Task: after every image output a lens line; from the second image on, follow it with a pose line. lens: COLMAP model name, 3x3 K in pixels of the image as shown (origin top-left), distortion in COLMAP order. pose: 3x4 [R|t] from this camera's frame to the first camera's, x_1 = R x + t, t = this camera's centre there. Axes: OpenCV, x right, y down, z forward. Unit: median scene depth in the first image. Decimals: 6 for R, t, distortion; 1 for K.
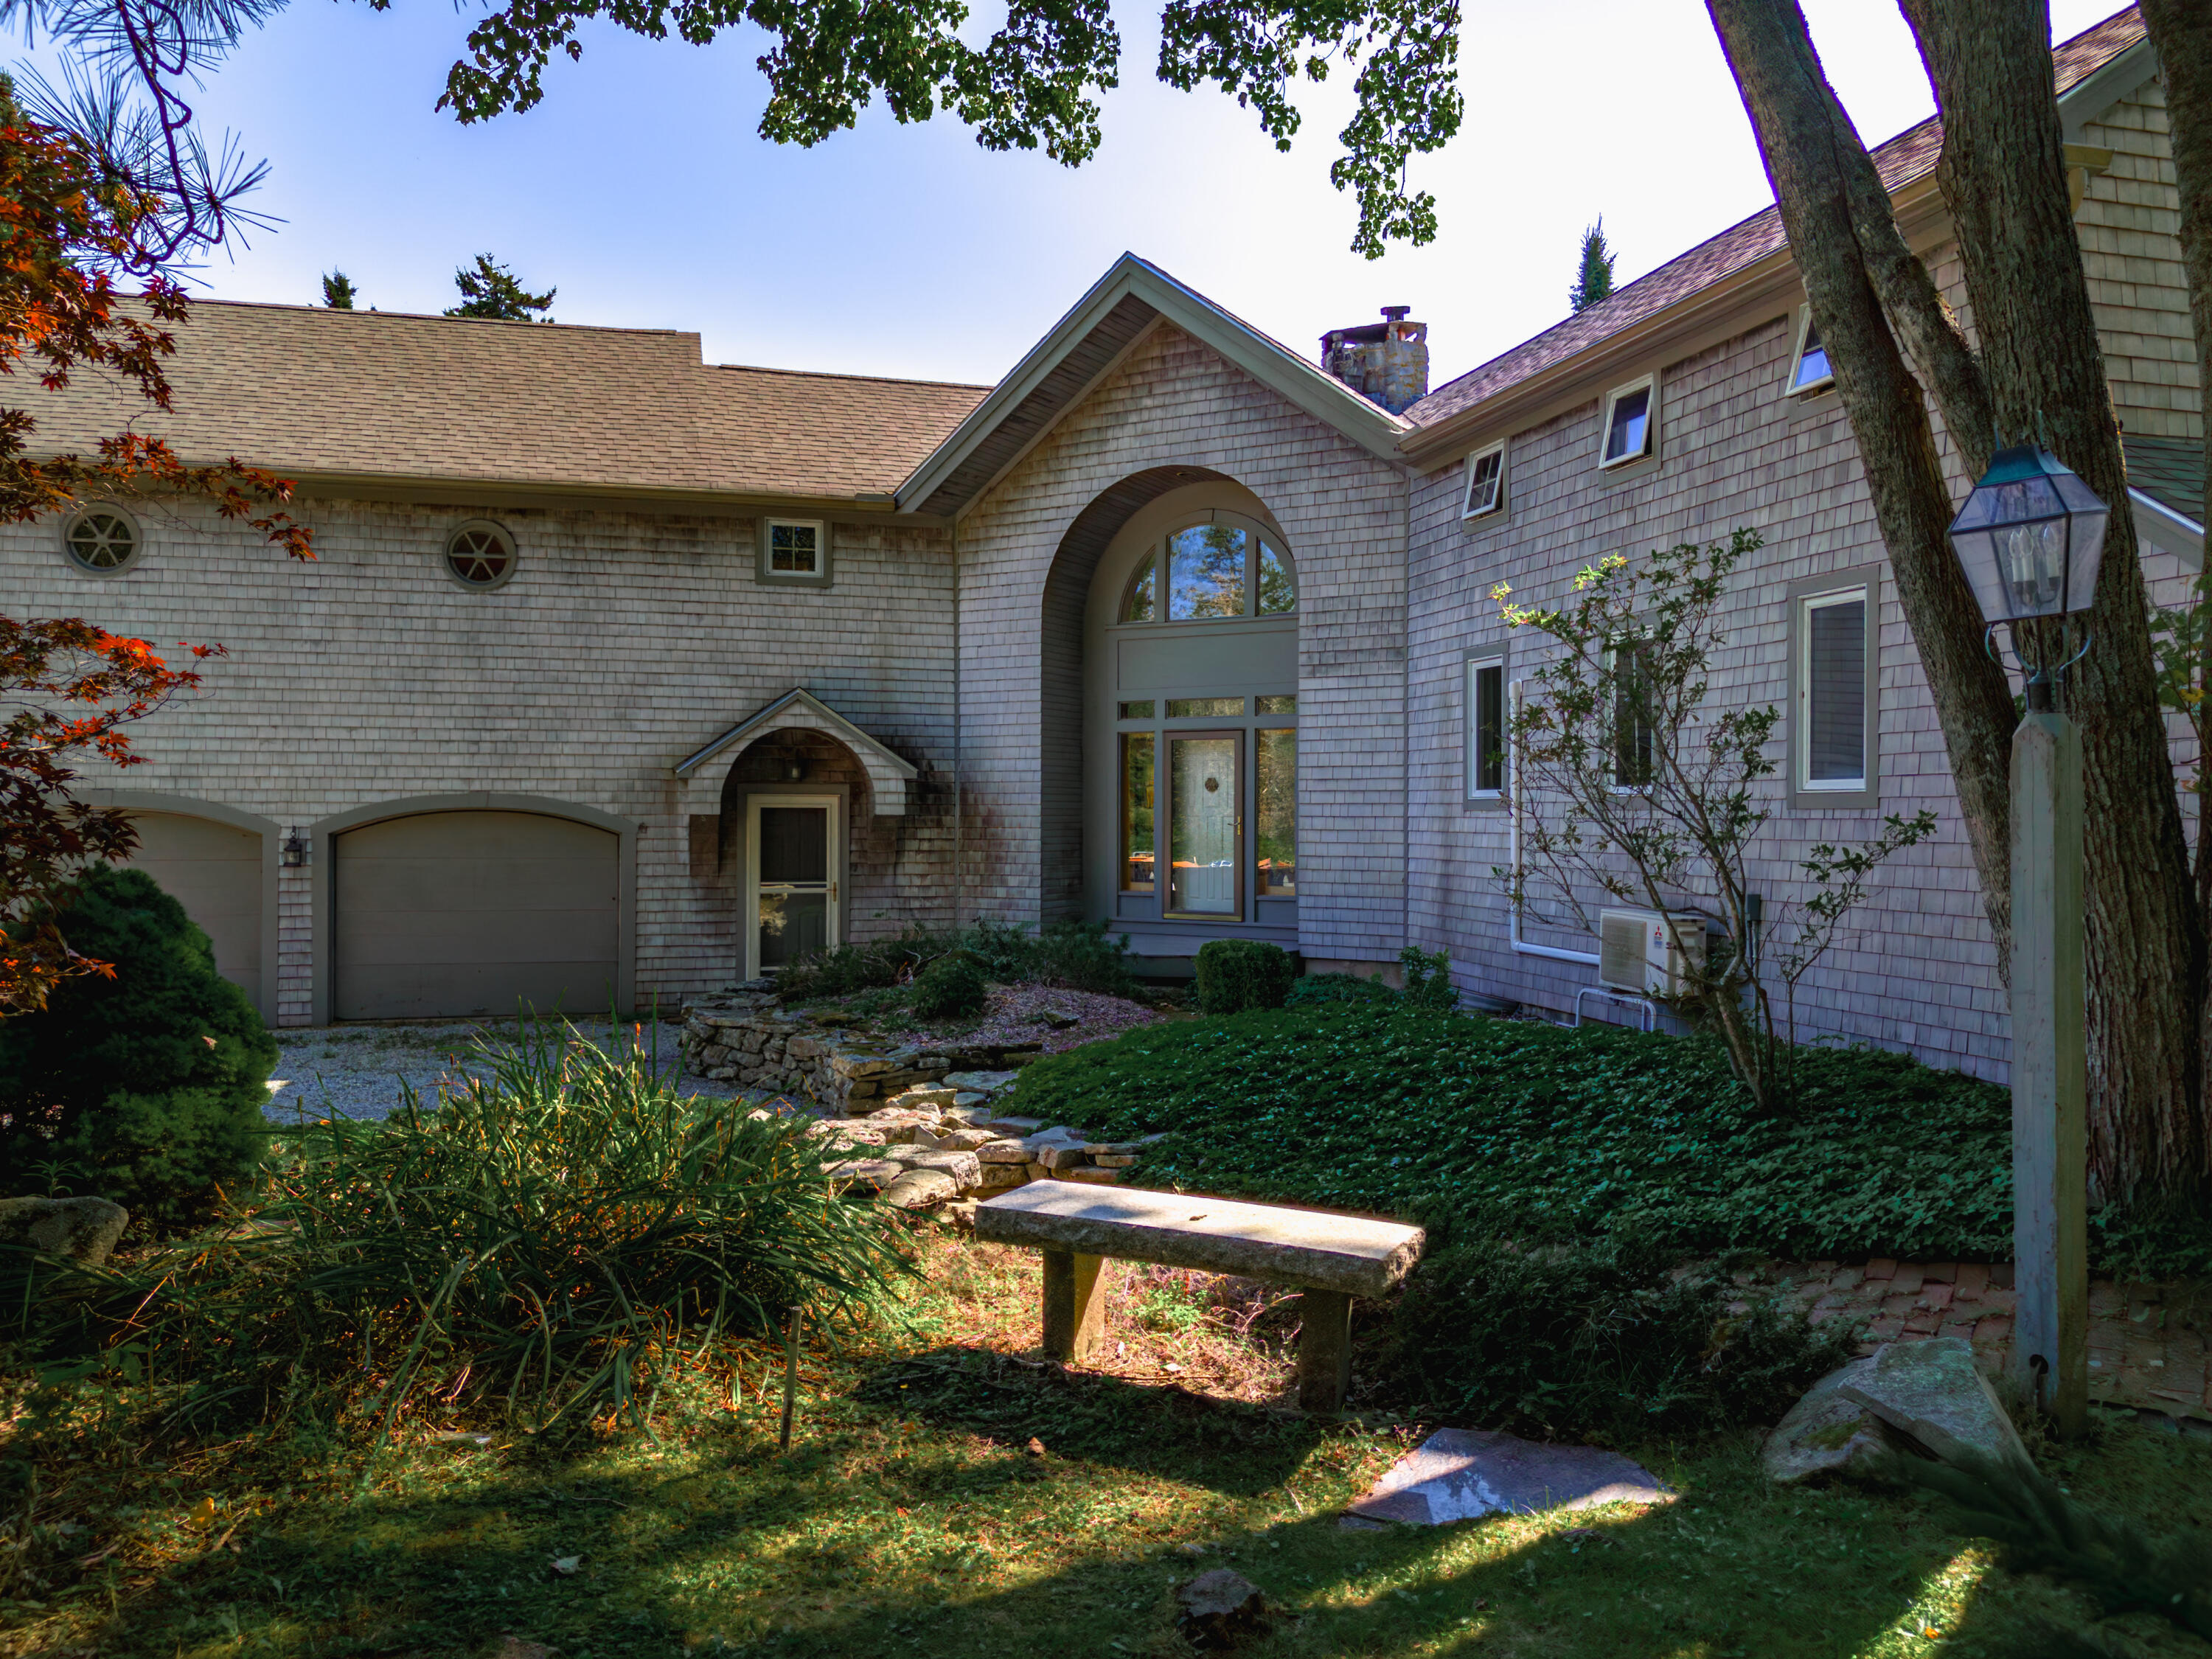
lens RADIAL K [[1649.4, 0, 1107.0], [0, 1649.4, 823.5], [0, 0, 1]] dist [0.068192, -0.102247]
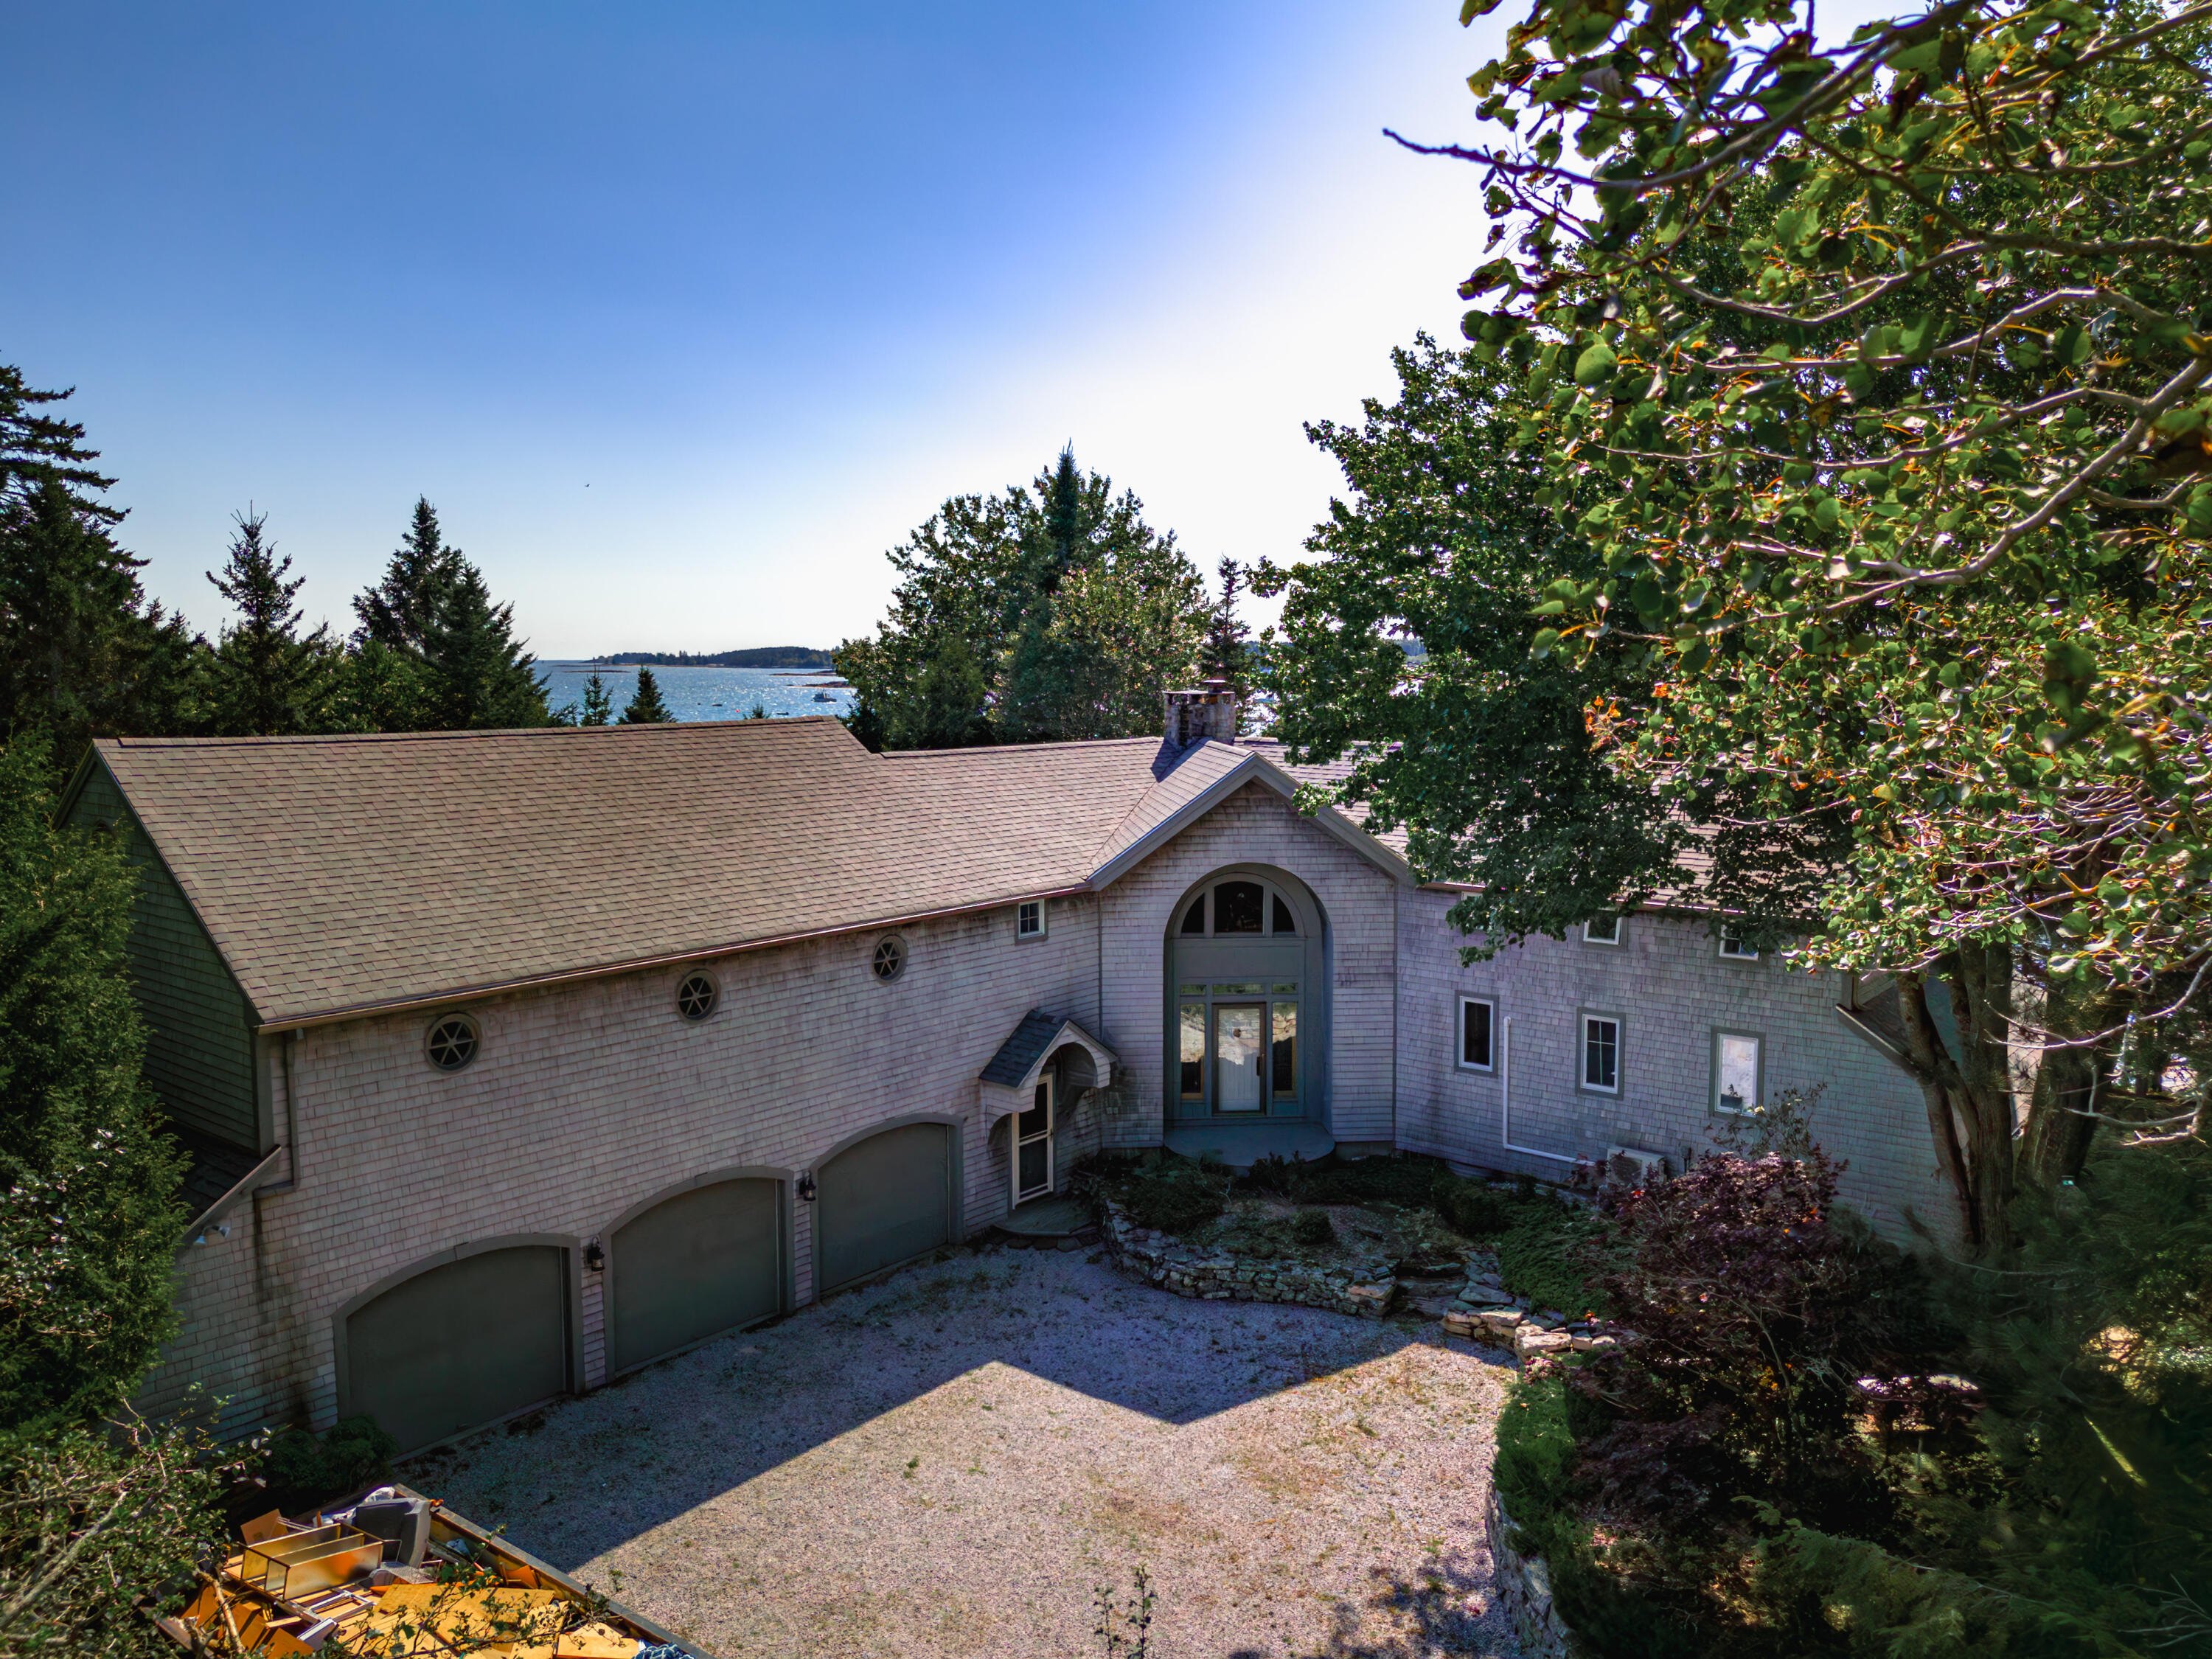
lens RADIAL K [[1649.4, 0, 1107.0], [0, 1649.4, 823.5], [0, 0, 1]] dist [0.068192, -0.102247]
pose [[0.814355, -0.061720, 0.577075, -1.003249], [0.006157, 0.995192, 0.097749, -0.401938], [-0.580334, -0.076049, 0.810820, -0.262549]]
